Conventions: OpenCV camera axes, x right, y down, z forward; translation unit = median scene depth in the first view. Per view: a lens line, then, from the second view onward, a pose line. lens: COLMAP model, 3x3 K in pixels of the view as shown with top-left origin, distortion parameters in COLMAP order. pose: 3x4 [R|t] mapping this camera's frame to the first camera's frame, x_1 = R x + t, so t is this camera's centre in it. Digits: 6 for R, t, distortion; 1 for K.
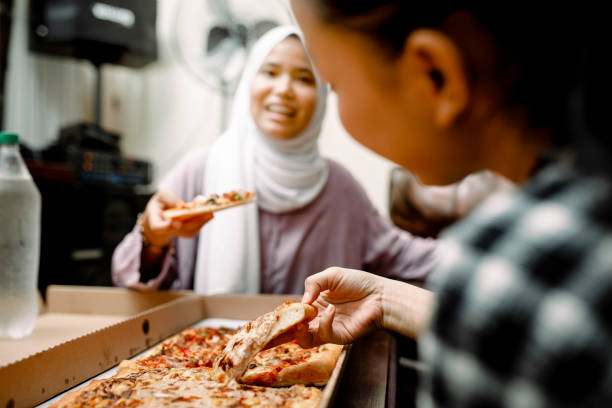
lens RADIAL K [[595.3, 0, 306.0], [0, 595.3, 204.0], [0, 0, 1]] dist [-0.015582, 0.003971]
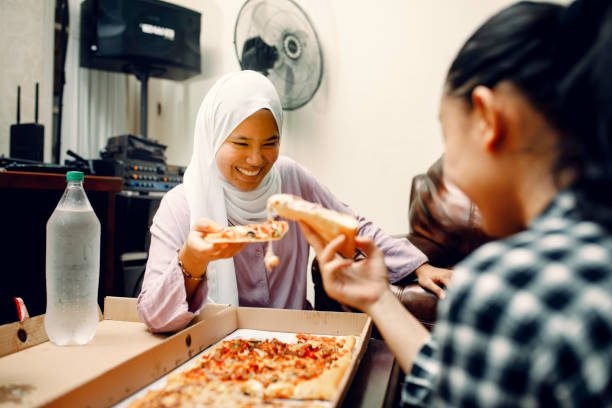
lens RADIAL K [[586.3, 0, 306.0], [0, 586.3, 204.0], [0, 0, 1]] dist [-0.010636, -0.005105]
pose [[0.998126, 0.011897, -0.060025, 0.035872], [-0.010326, 0.999598, 0.026404, -0.105020], [0.060315, -0.025734, 0.997848, -0.163376]]
